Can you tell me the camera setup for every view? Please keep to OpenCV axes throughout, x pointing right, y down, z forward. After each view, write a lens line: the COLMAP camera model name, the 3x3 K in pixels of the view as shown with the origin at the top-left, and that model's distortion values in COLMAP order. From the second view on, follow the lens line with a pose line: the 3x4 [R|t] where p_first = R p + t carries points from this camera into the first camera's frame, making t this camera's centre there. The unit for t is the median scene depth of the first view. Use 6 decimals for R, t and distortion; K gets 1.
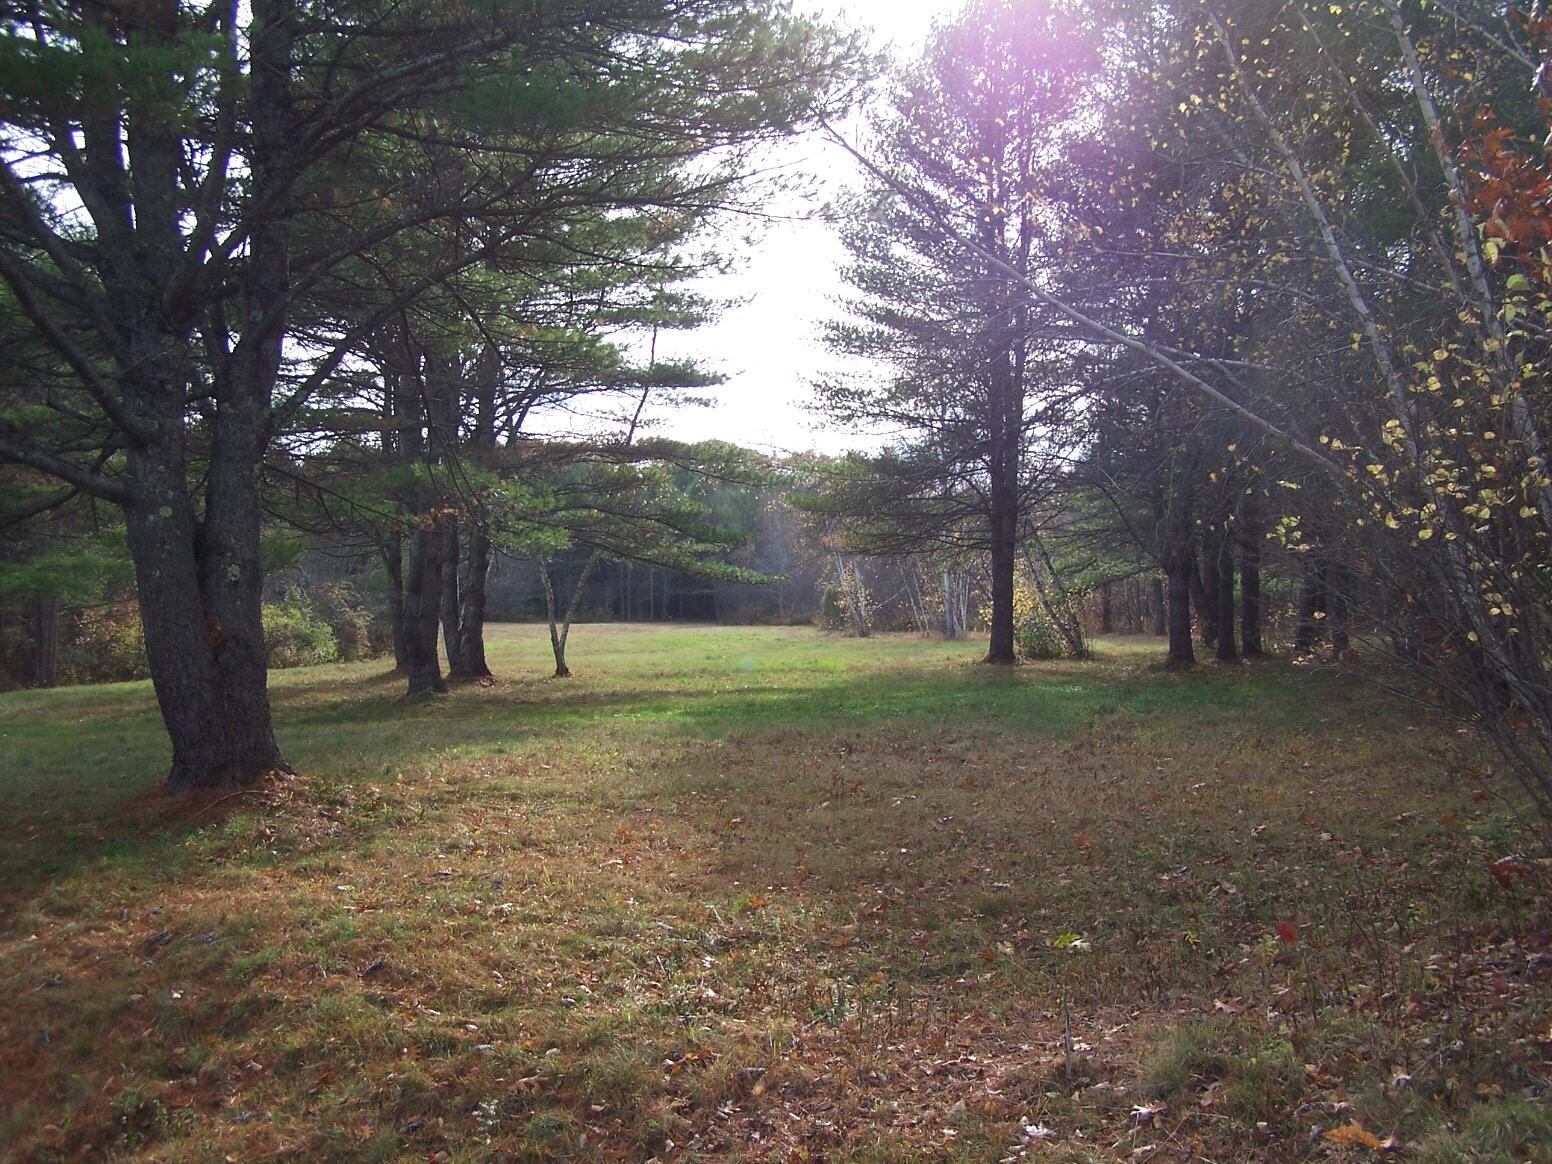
lens RADIAL K [[1803.1, 0, 807.4], [0, 1803.1, 638.8], [0, 0, 1]] dist [-0.181252, 0.383283]
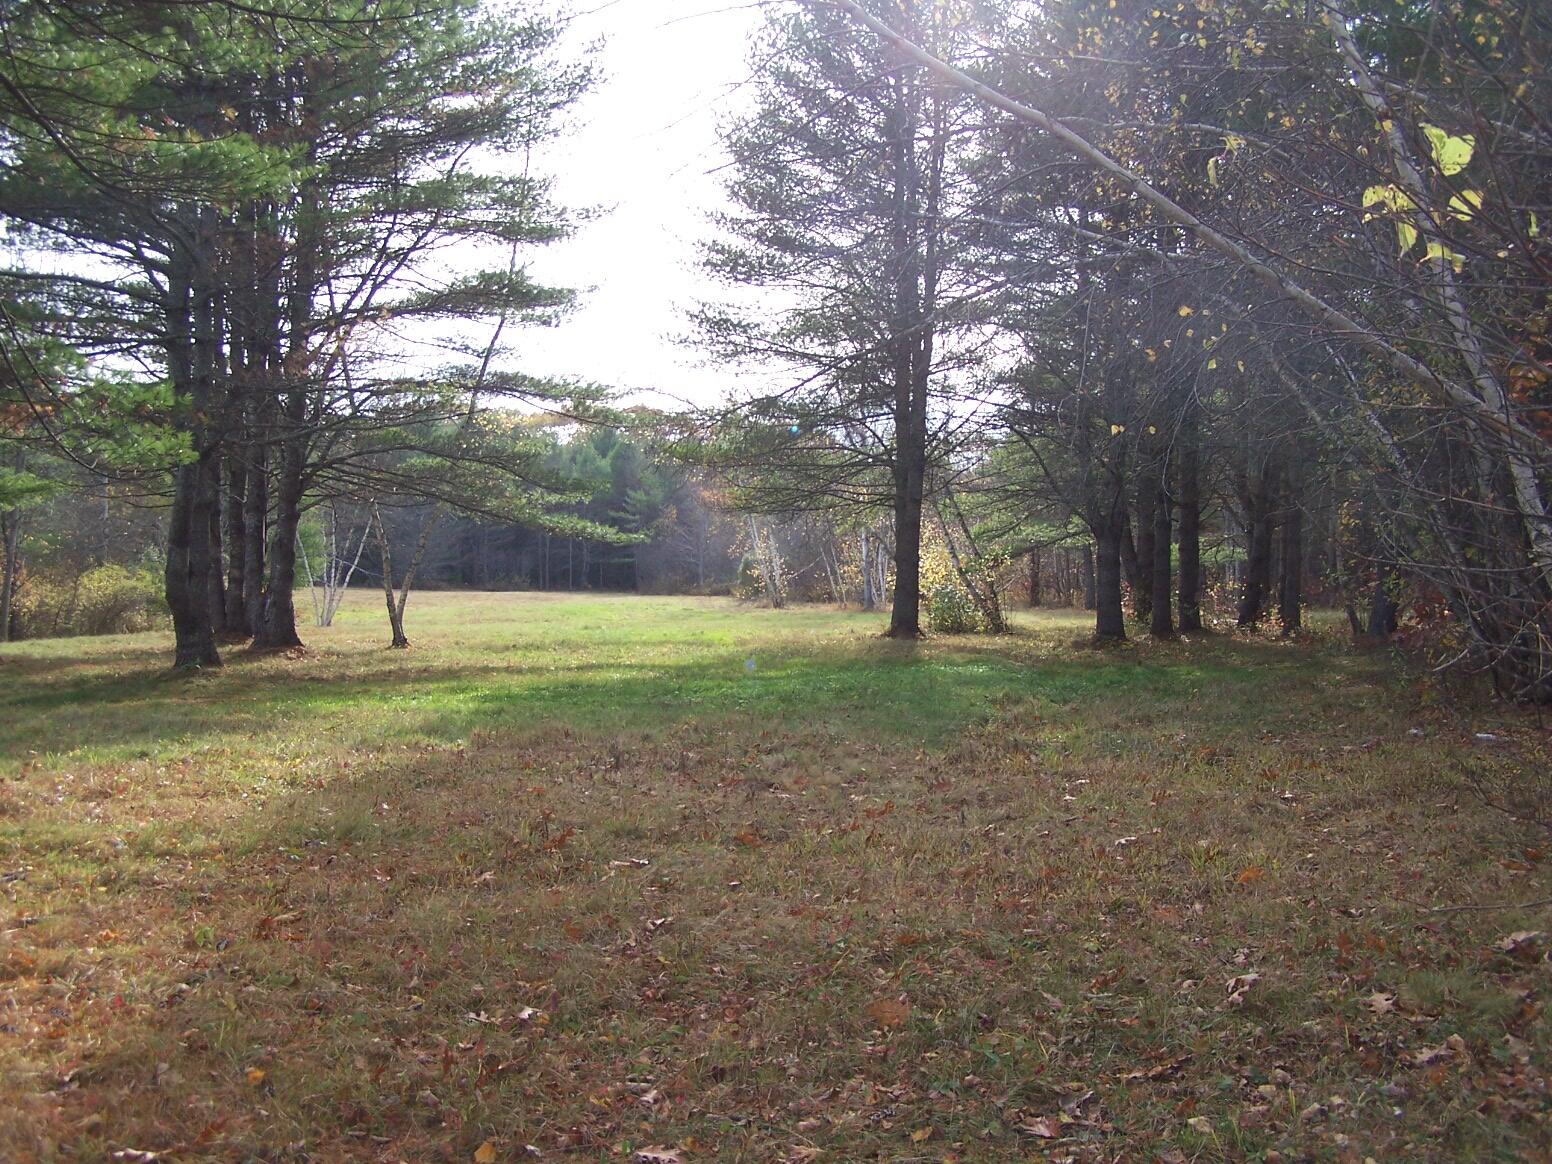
lens RADIAL K [[1803.1, 0, 807.4], [0, 1803.1, 638.8], [0, 0, 1]] dist [-0.181252, 0.383283]
pose [[0.999272, 0.009977, 0.036827, 0.028011], [-0.010542, 0.999829, 0.015168, 0.001446], [-0.036670, -0.015545, 0.999207, 0.126716]]
